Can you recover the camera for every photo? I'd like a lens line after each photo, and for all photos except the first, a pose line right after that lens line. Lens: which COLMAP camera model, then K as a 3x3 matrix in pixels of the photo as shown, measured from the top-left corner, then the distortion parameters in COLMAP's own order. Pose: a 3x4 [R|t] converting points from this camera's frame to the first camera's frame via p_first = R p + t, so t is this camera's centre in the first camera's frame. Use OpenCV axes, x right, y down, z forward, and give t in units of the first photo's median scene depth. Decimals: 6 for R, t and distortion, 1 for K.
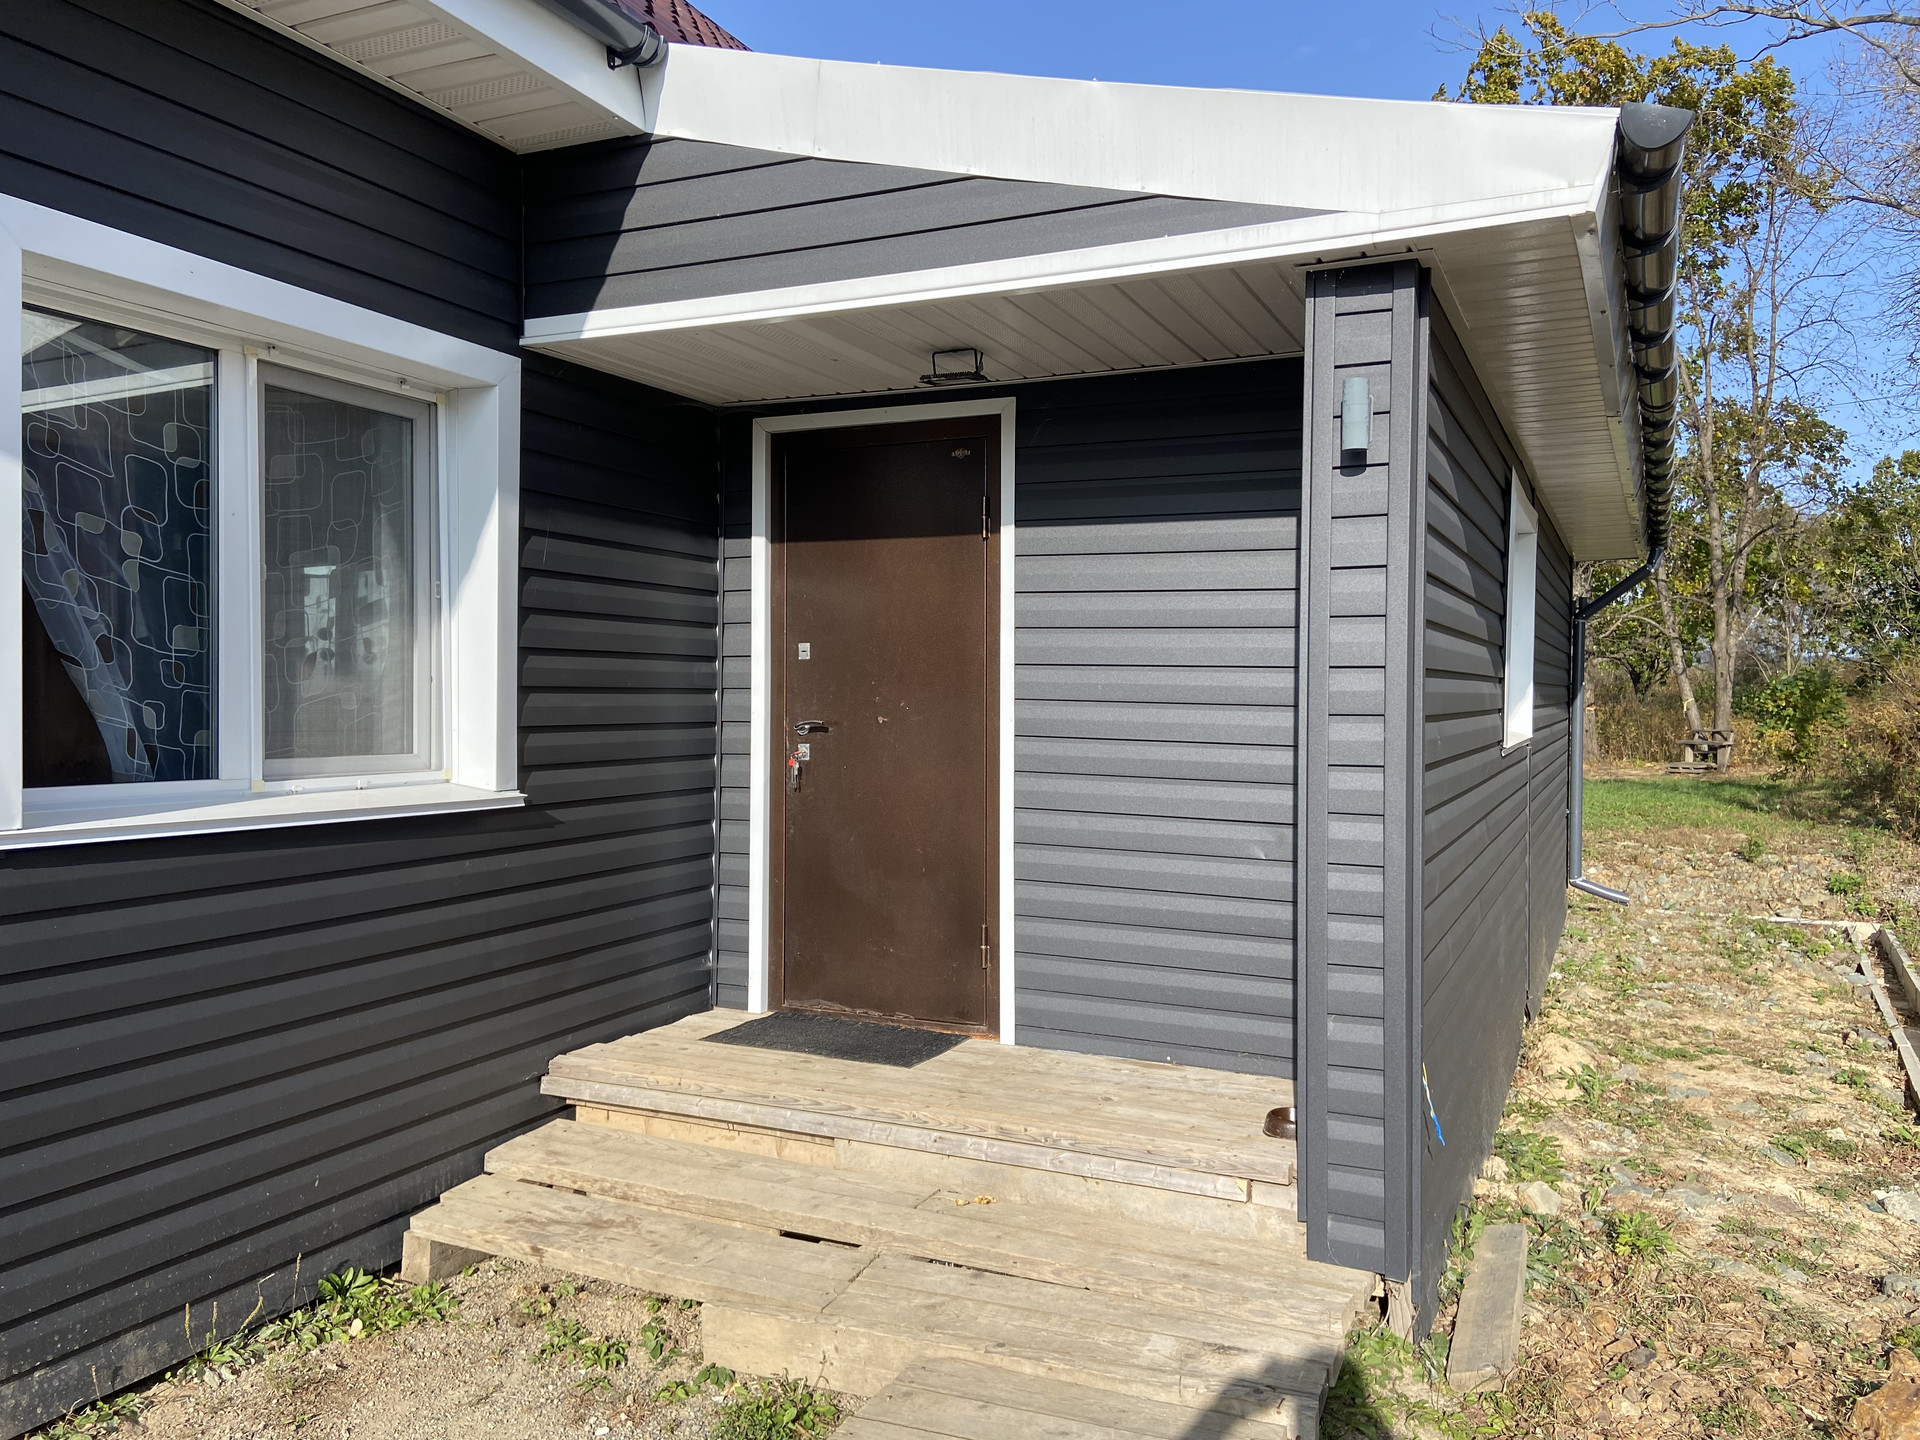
lens RADIAL K [[1450.9, 0, 965.3], [0, 1450.9, 708.6], [0, 0, 1]] dist [0.060587, -0.000668]
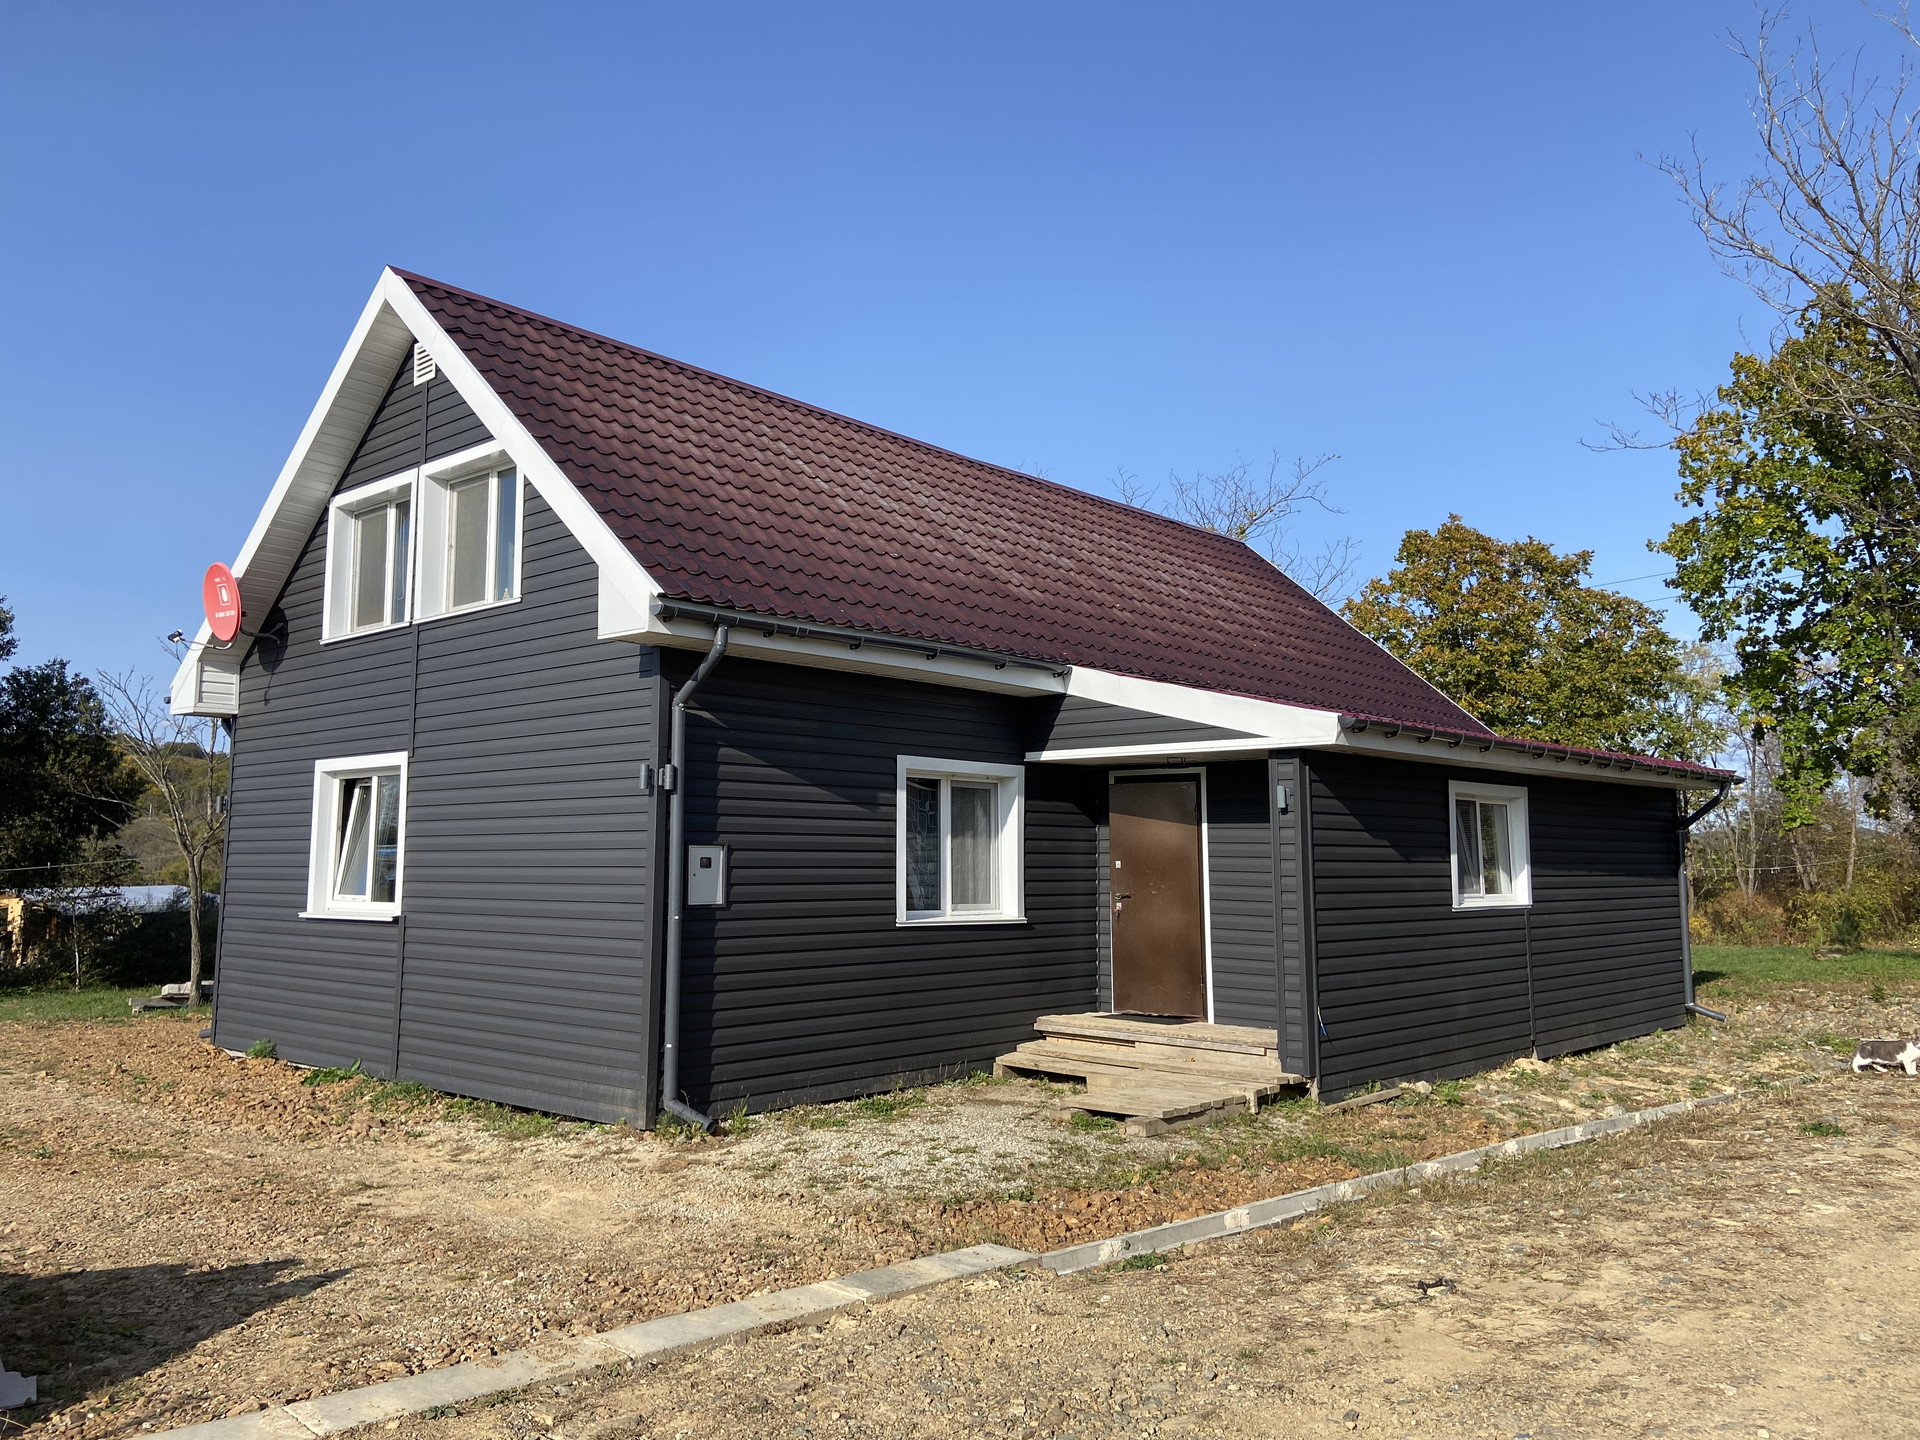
lens RADIAL K [[1448.3, 0, 954.6], [0, 1448.3, 703.5], [0, 0, 1]] dist [0.062646, -0.005307]
pose [[0.952551, -0.039038, -0.301866, 0.457002], [0.002446, 0.992691, -0.120661, -0.017693], [0.304370, 0.114198, 0.945684, -1.858374]]
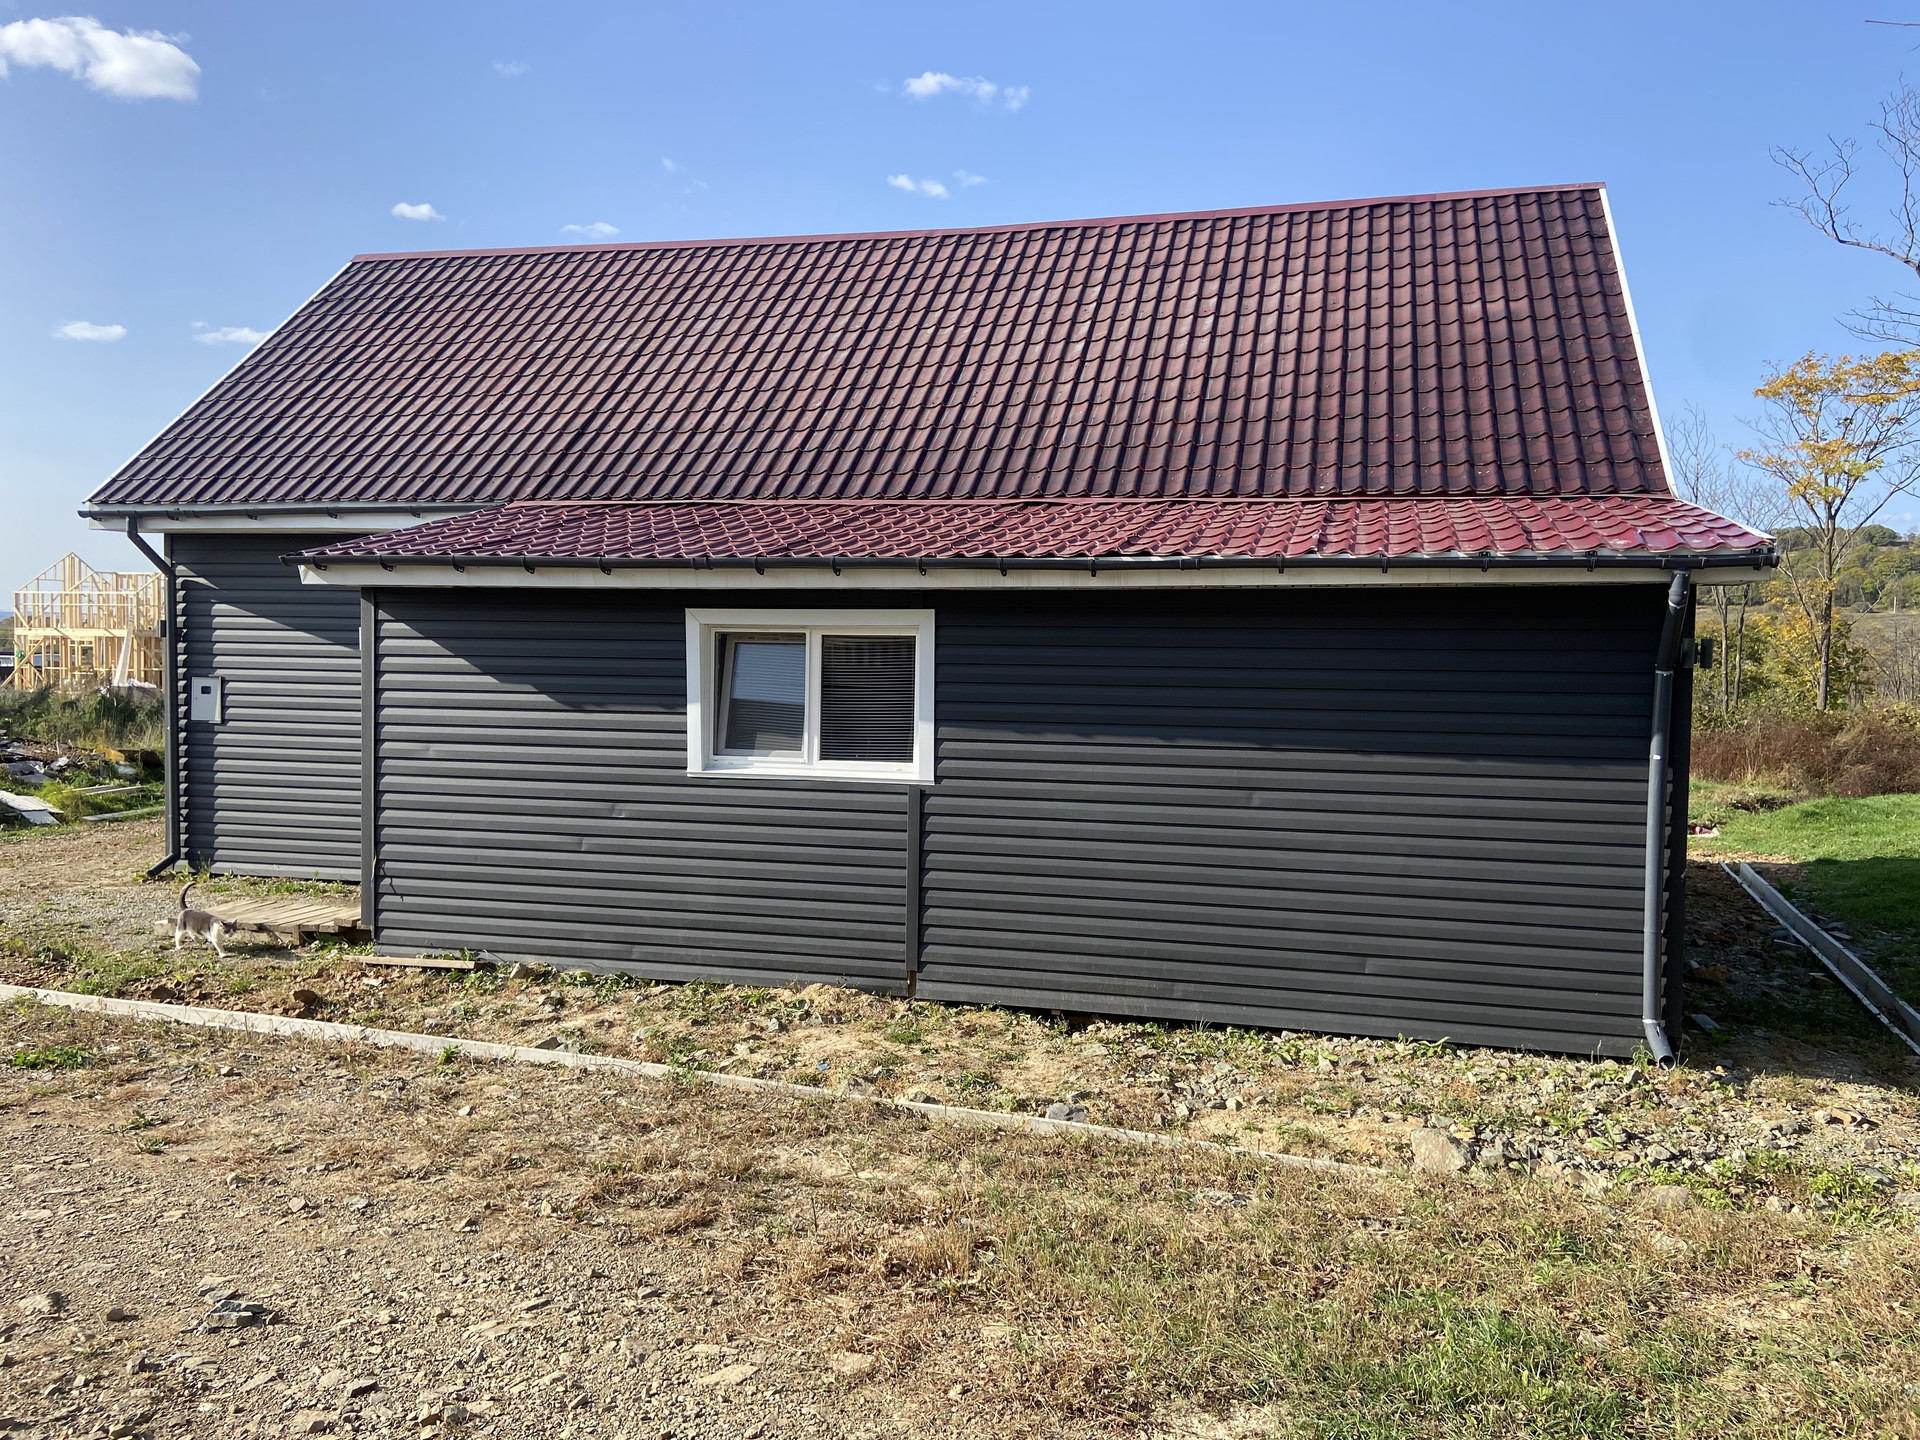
lens RADIAL K [[1450.9, 0, 965.3], [0, 1450.9, 708.6], [0, 0, 1]] dist [0.060587, -0.000668]
pose [[0.175839, 0.035700, -0.983771, 3.281992], [-0.020947, 0.999252, 0.032518, -0.169486], [0.984196, 0.014889, 0.176455, 1.929763]]
